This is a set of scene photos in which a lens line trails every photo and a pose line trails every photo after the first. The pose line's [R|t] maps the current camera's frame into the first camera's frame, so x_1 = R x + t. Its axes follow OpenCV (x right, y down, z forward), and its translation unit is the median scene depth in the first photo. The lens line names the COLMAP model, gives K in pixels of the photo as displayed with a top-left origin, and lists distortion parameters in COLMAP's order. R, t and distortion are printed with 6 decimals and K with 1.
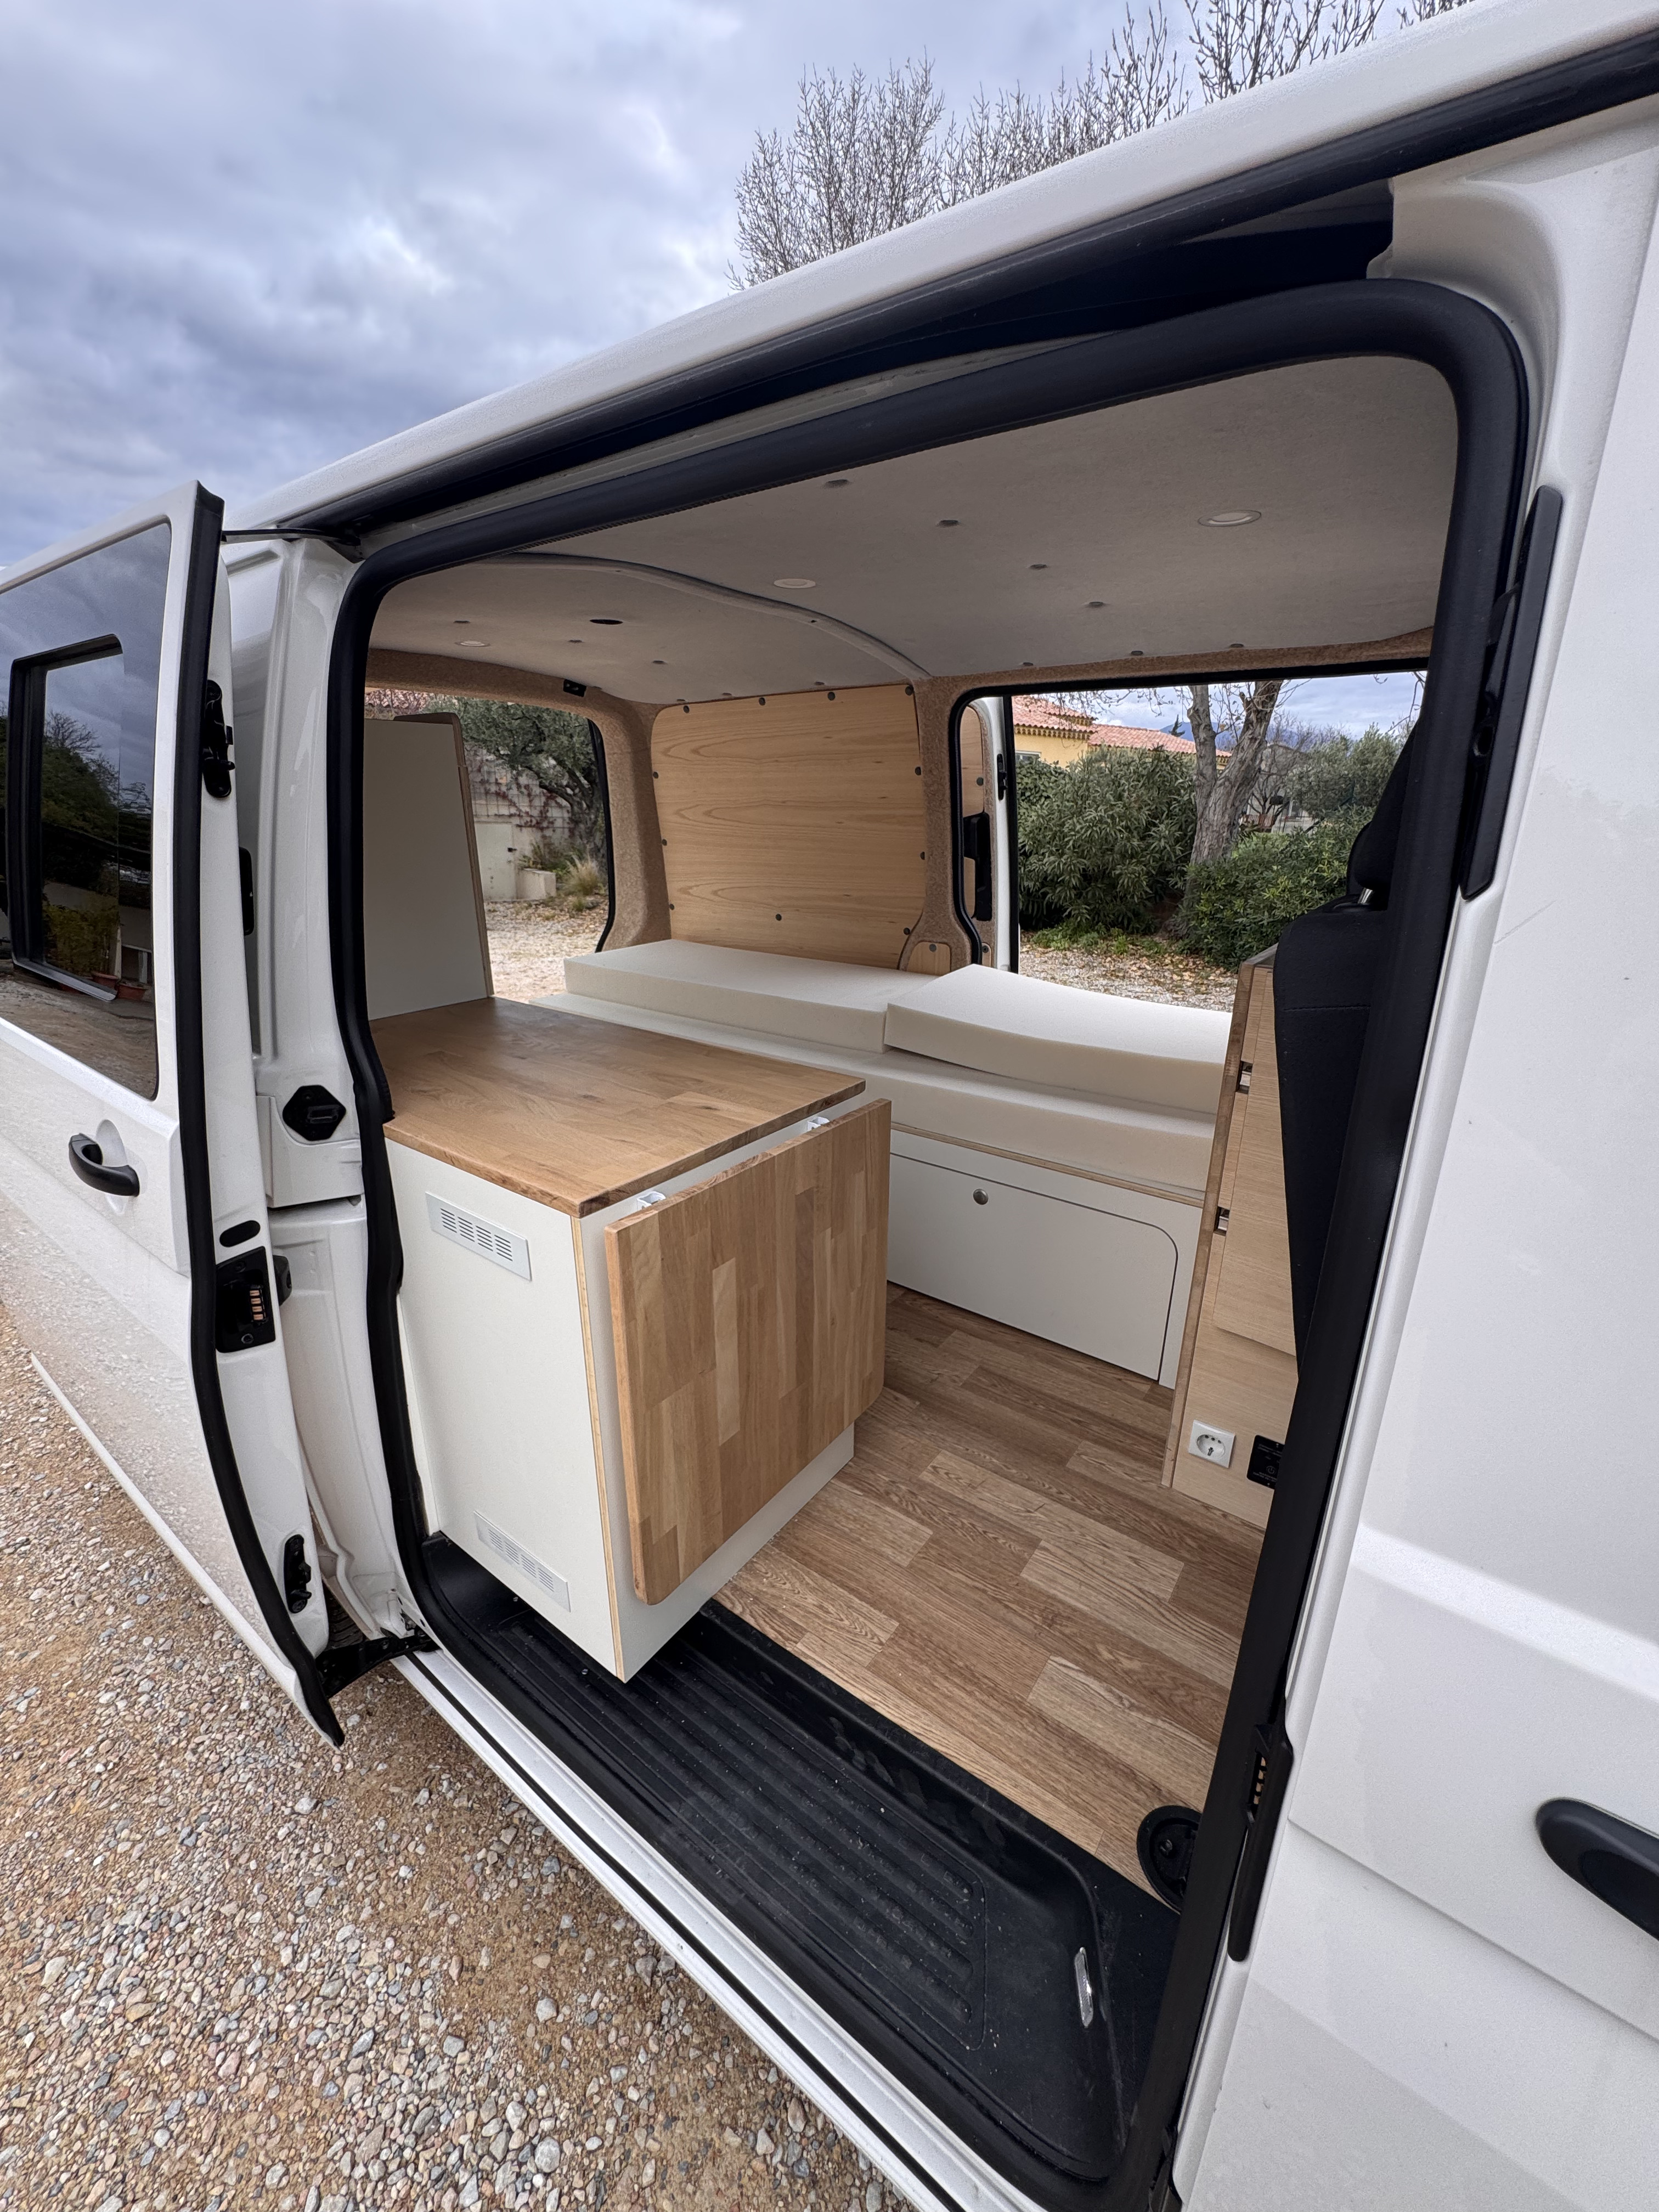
lens RADIAL K [[882.1, 0, 829.5], [0, 882.1, 1106.0], [0, 0, 1]] dist [0.000312, 0.000028]
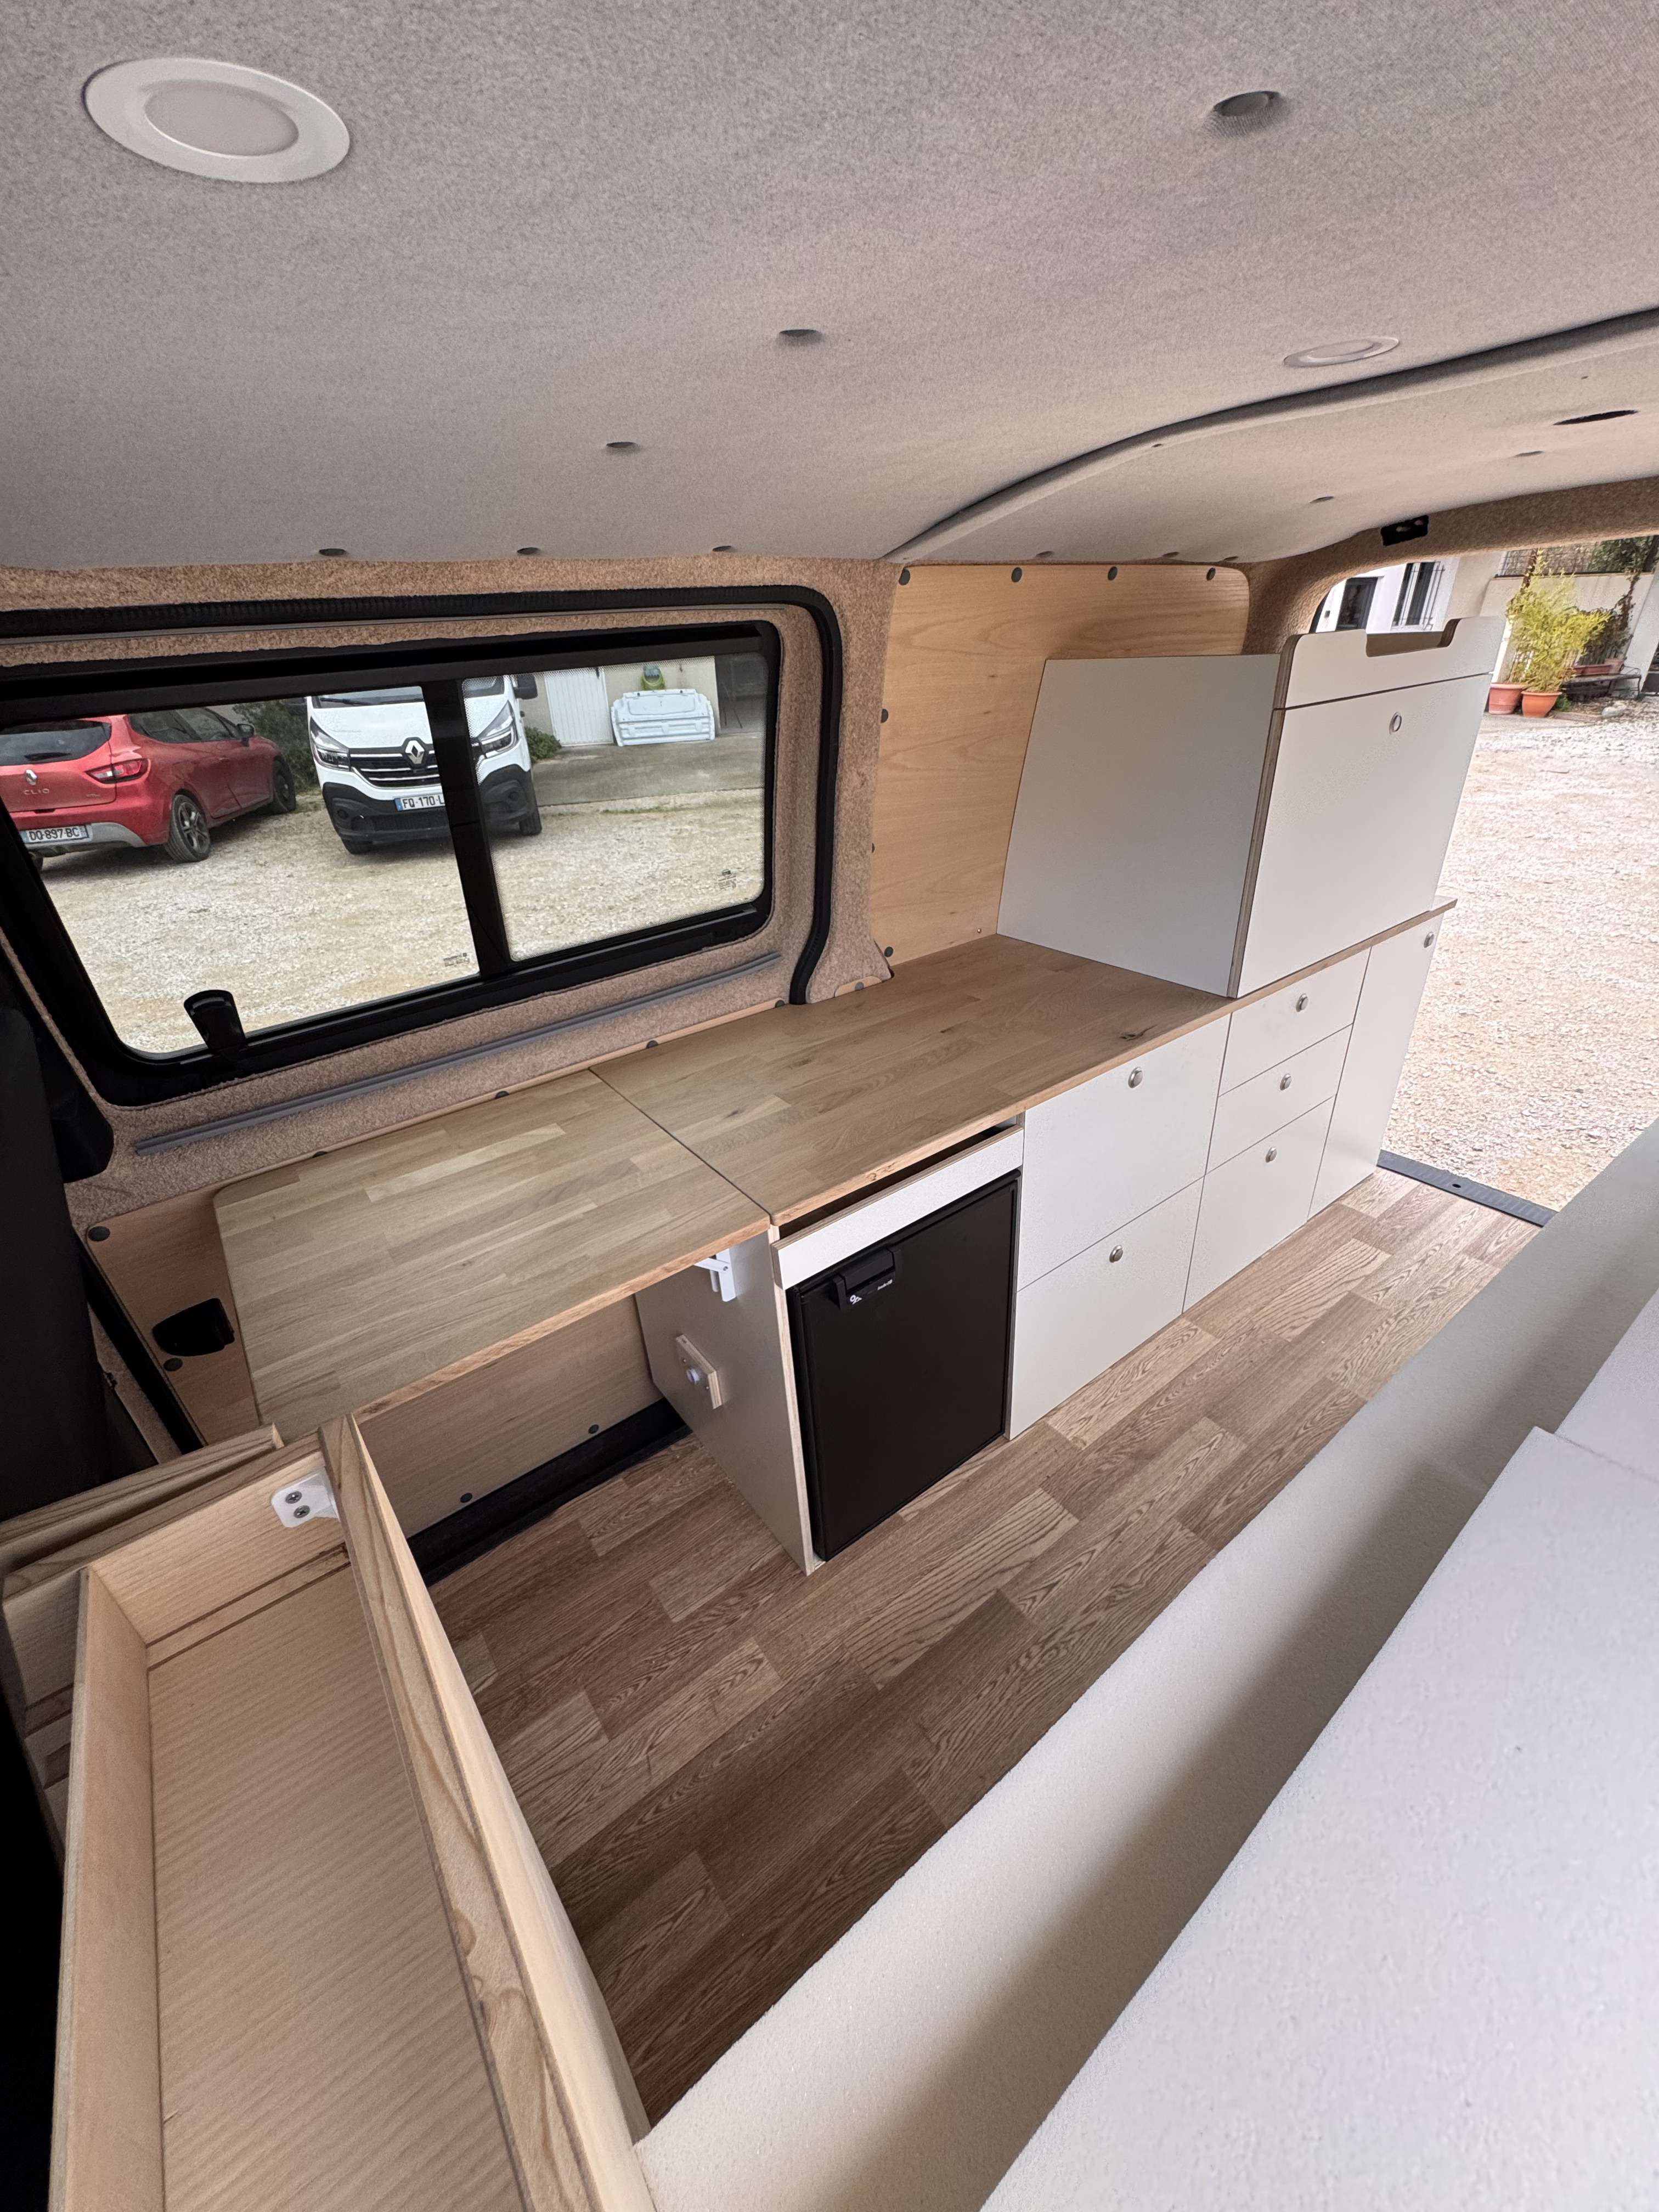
lens RADIAL K [[882.1, 0, 829.5], [0, 882.1, 1106.0], [0, 0, 1]] dist [0.000312, 0.000028]
pose [[-0.298613, 0.458039, -0.837276, 0.637231], [-0.259168, 0.805418, 0.533042, -0.537799], [0.918511, 0.376168, -0.121799, 1.115858]]
